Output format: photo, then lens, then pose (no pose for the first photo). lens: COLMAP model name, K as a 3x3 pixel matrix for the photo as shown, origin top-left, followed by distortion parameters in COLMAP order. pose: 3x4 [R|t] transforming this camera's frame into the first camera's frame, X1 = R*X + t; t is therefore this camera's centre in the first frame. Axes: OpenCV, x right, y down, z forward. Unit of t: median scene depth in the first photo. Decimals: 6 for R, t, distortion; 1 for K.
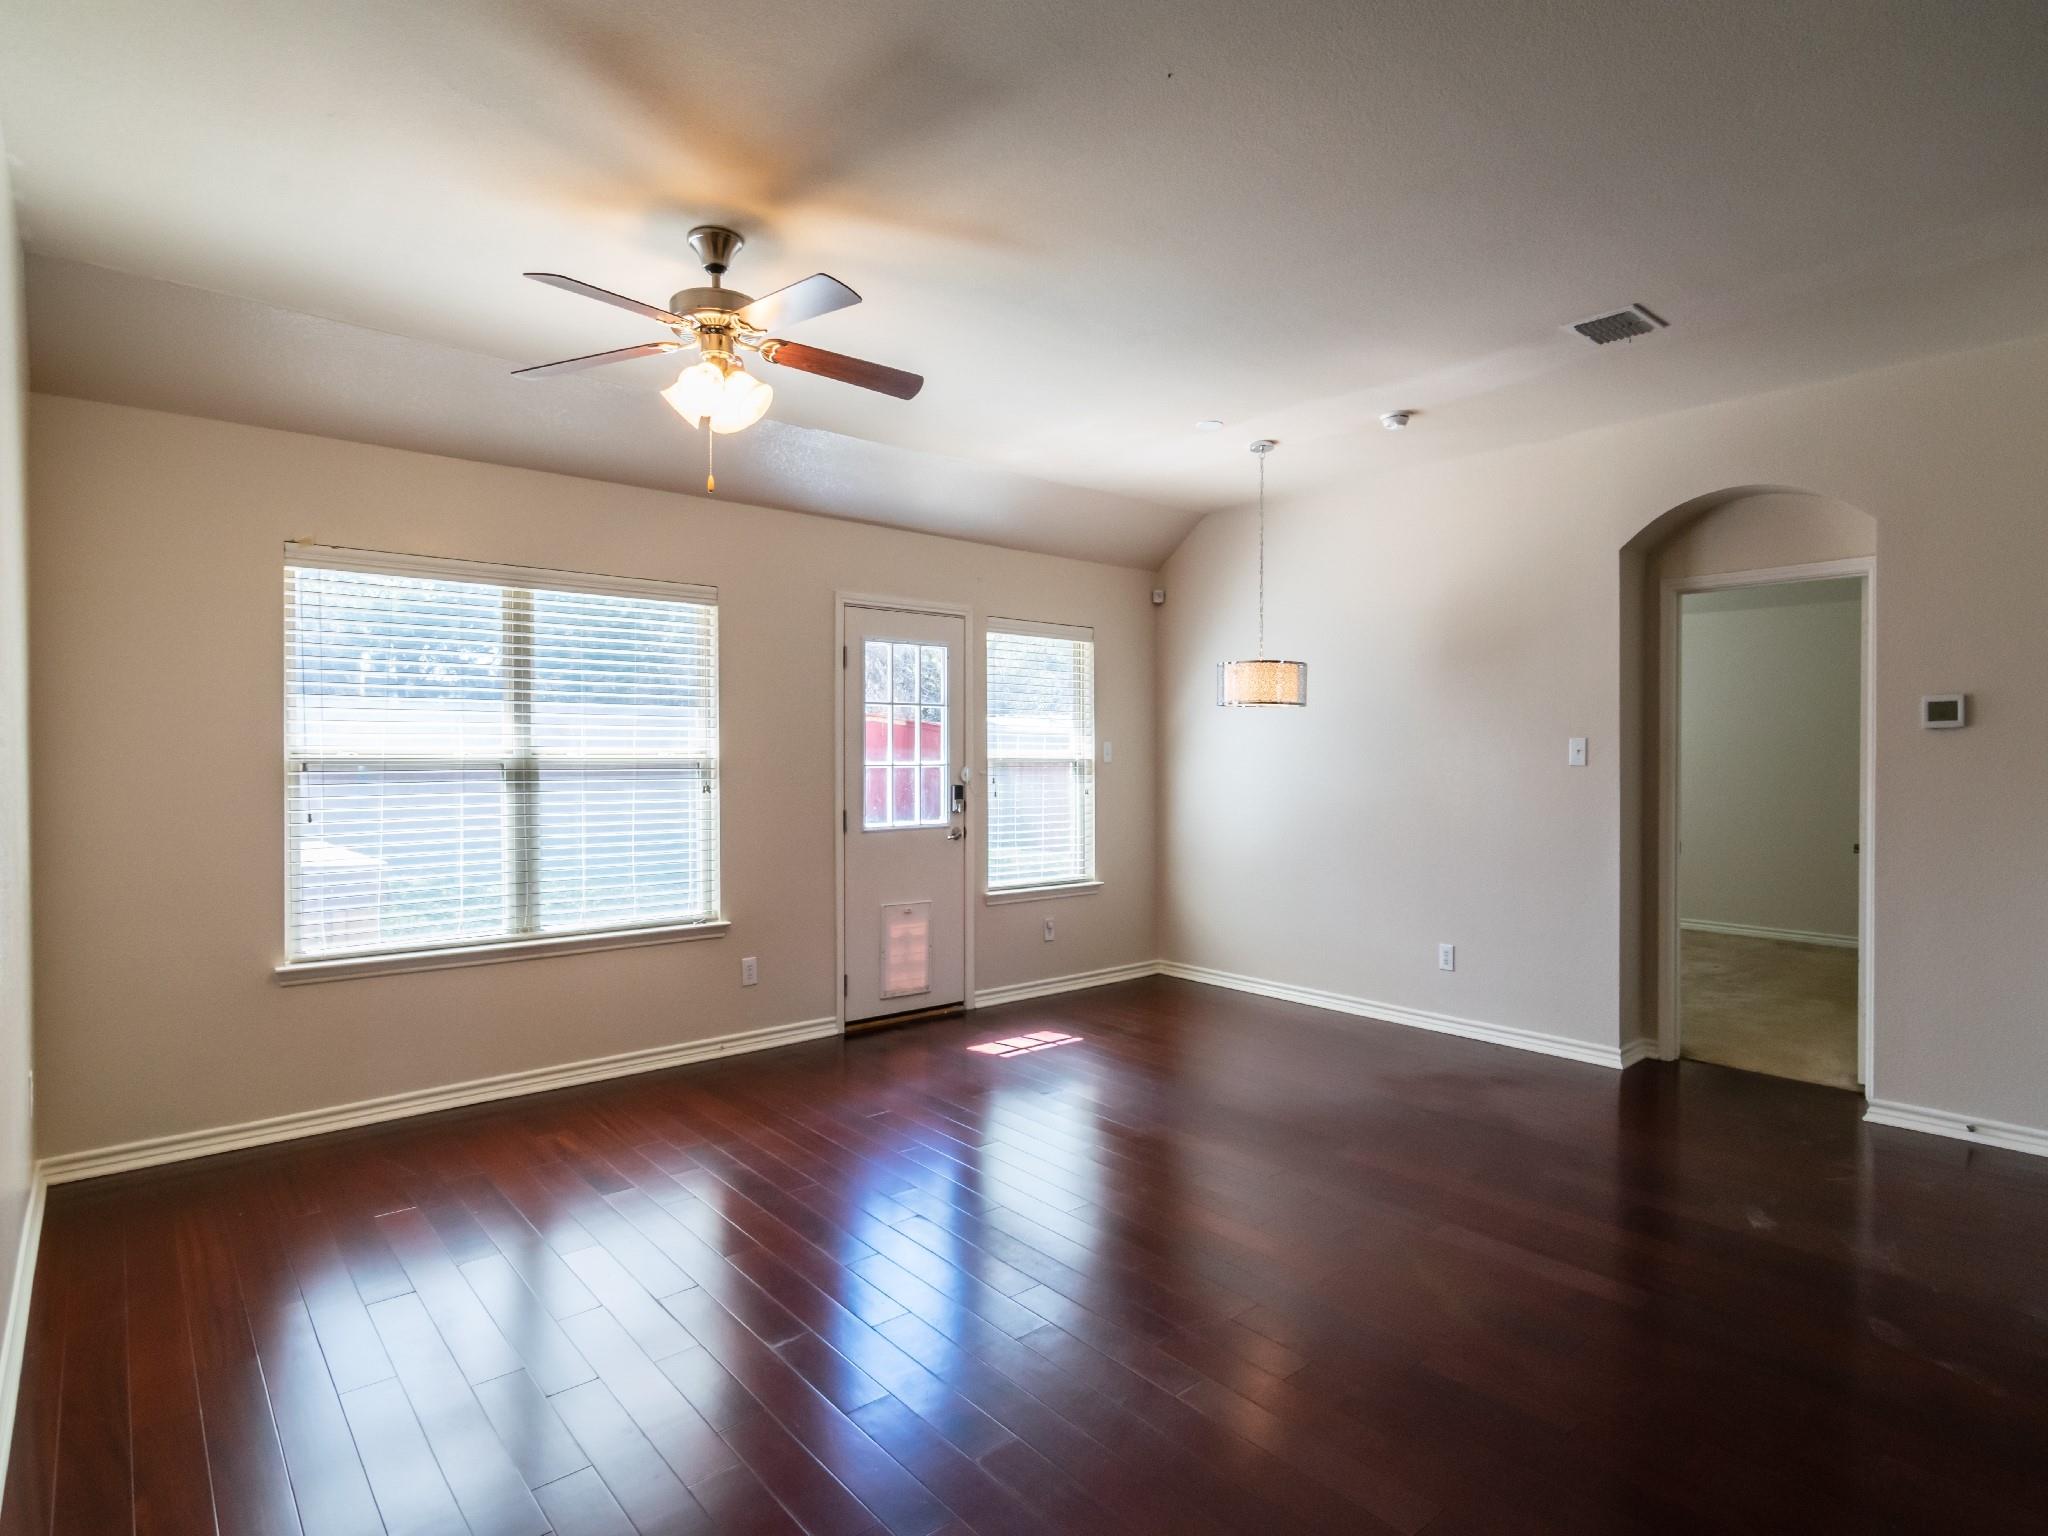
lens RADIAL K [[1082.6, 0, 1024.0], [0, 1082.6, 768.0], [0, 0, 1]] dist [-0.001475, -0.000974]
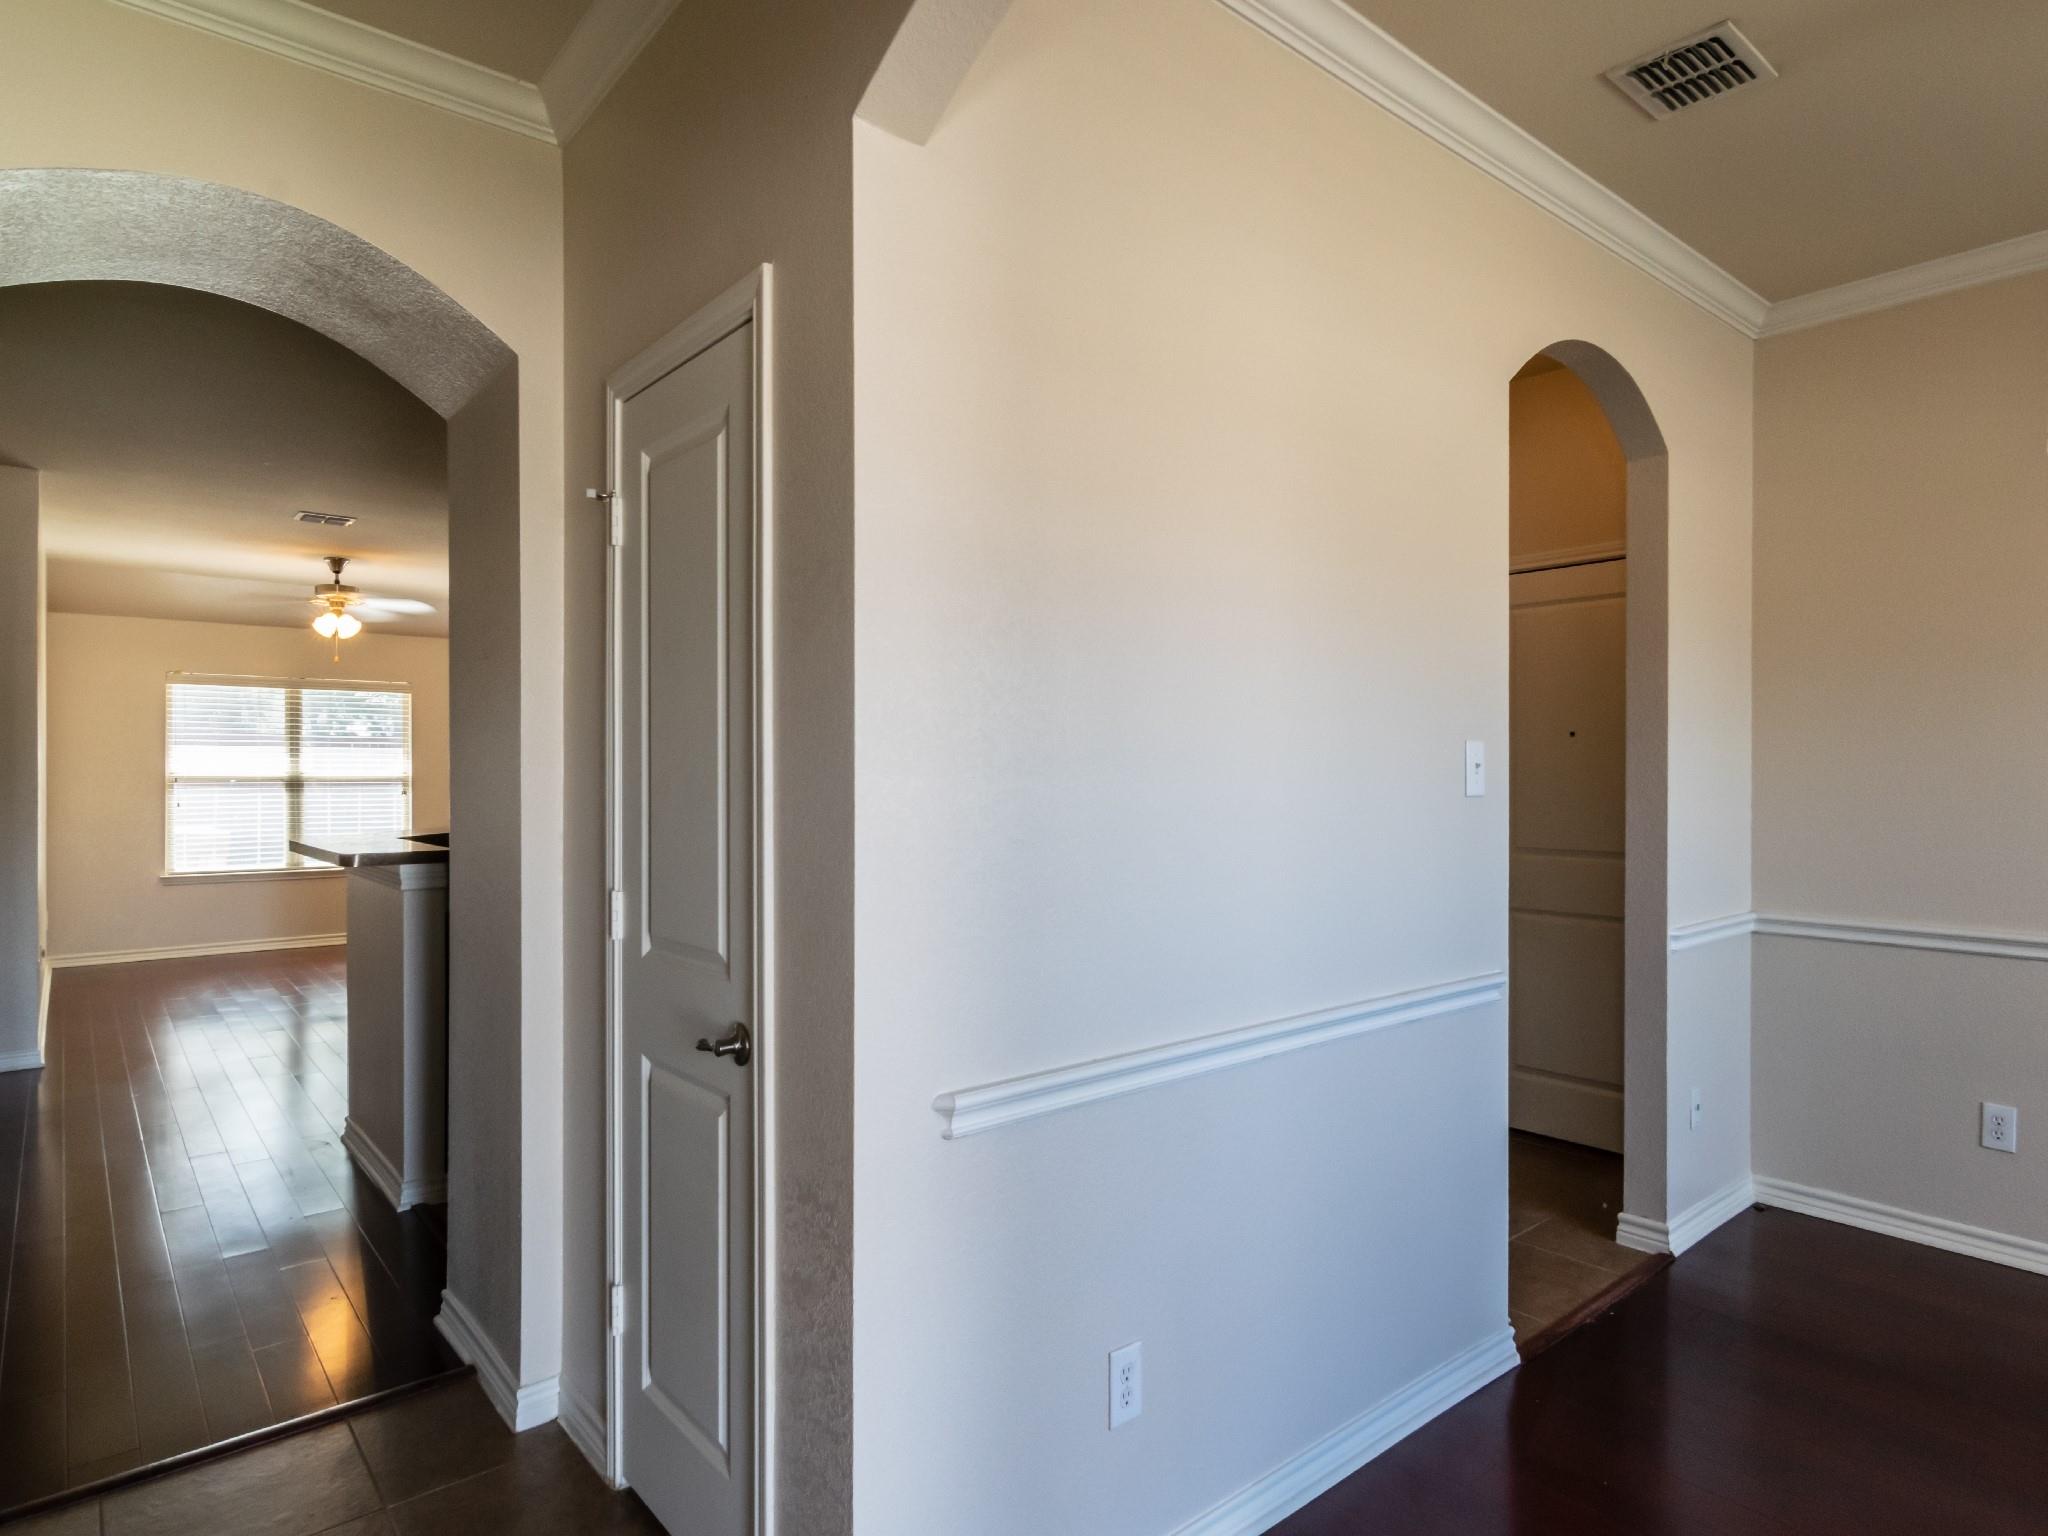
lens RADIAL K [[1142.5, 0, 1024.0], [0, 1142.5, 768.0], [0, 0, 1]] dist [-0.001107, 0.000126]
pose [[0.999921, 0.003197, -0.012155, 0.757918], [-0.003343, 0.999922, -0.012054, -0.002482], [0.012115, 0.012094, 0.999853, -0.898611]]
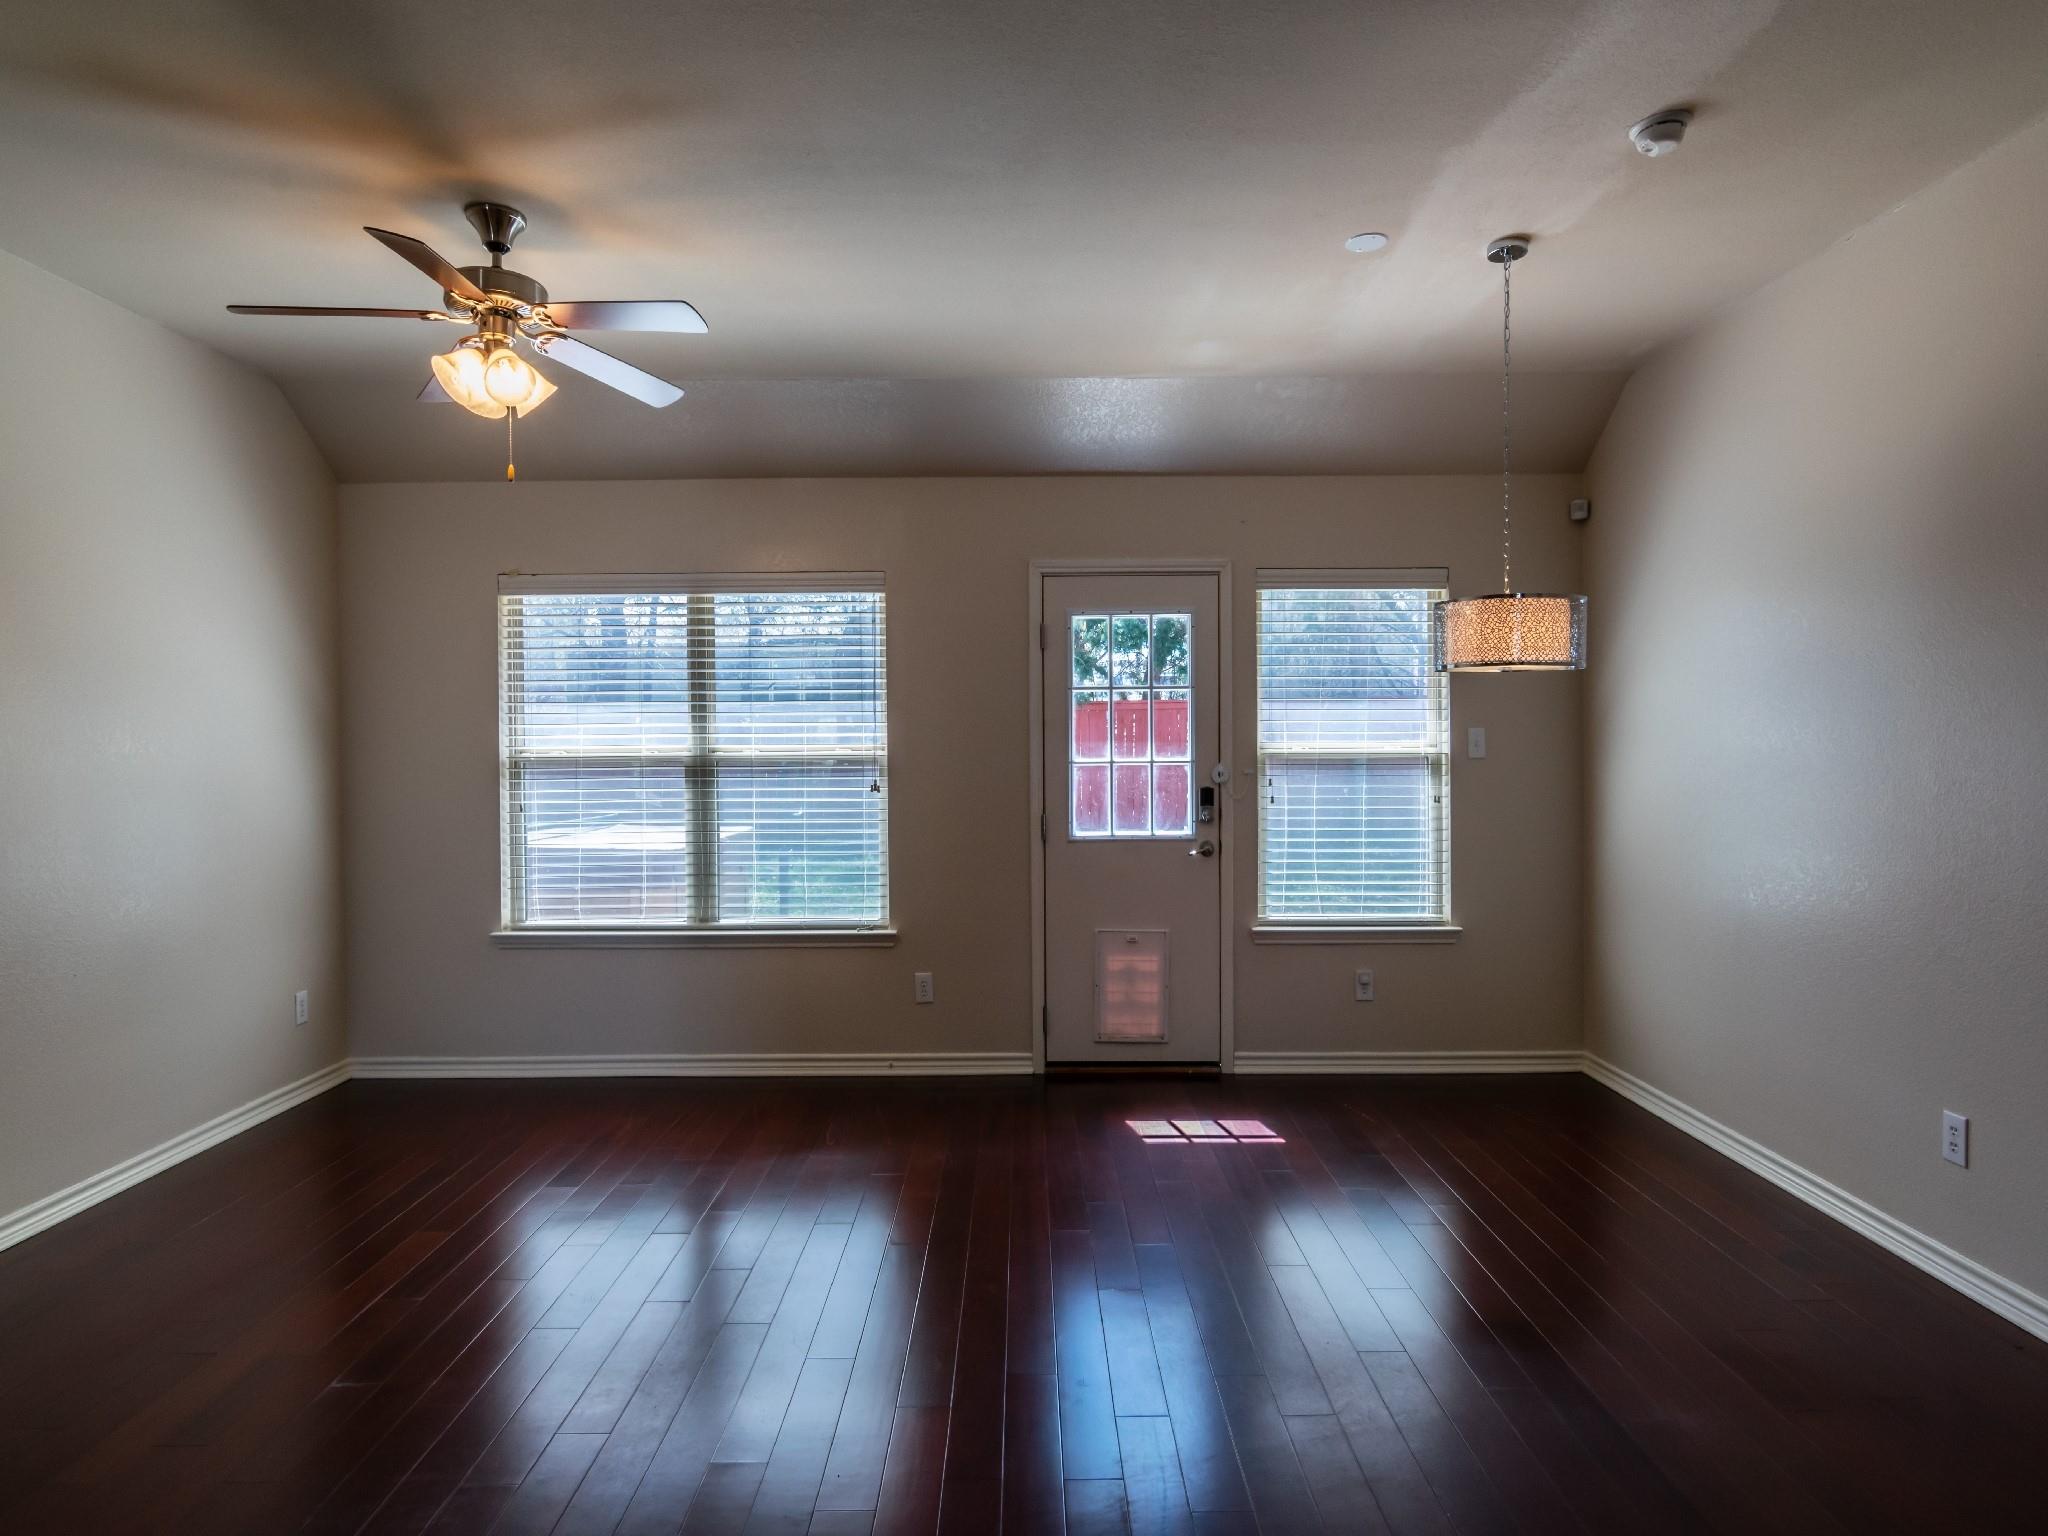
lens RADIAL K [[1142.5, 0, 1024.0], [0, 1142.5, 768.0], [0, 0, 1]] dist [-0.001107, 0.000126]
pose [[0.756405, 0.004871, -0.654086, 0.435352], [-0.000443, 0.999976, 0.006935, -0.004653], [0.654104, -0.004956, 0.756388, 0.320829]]
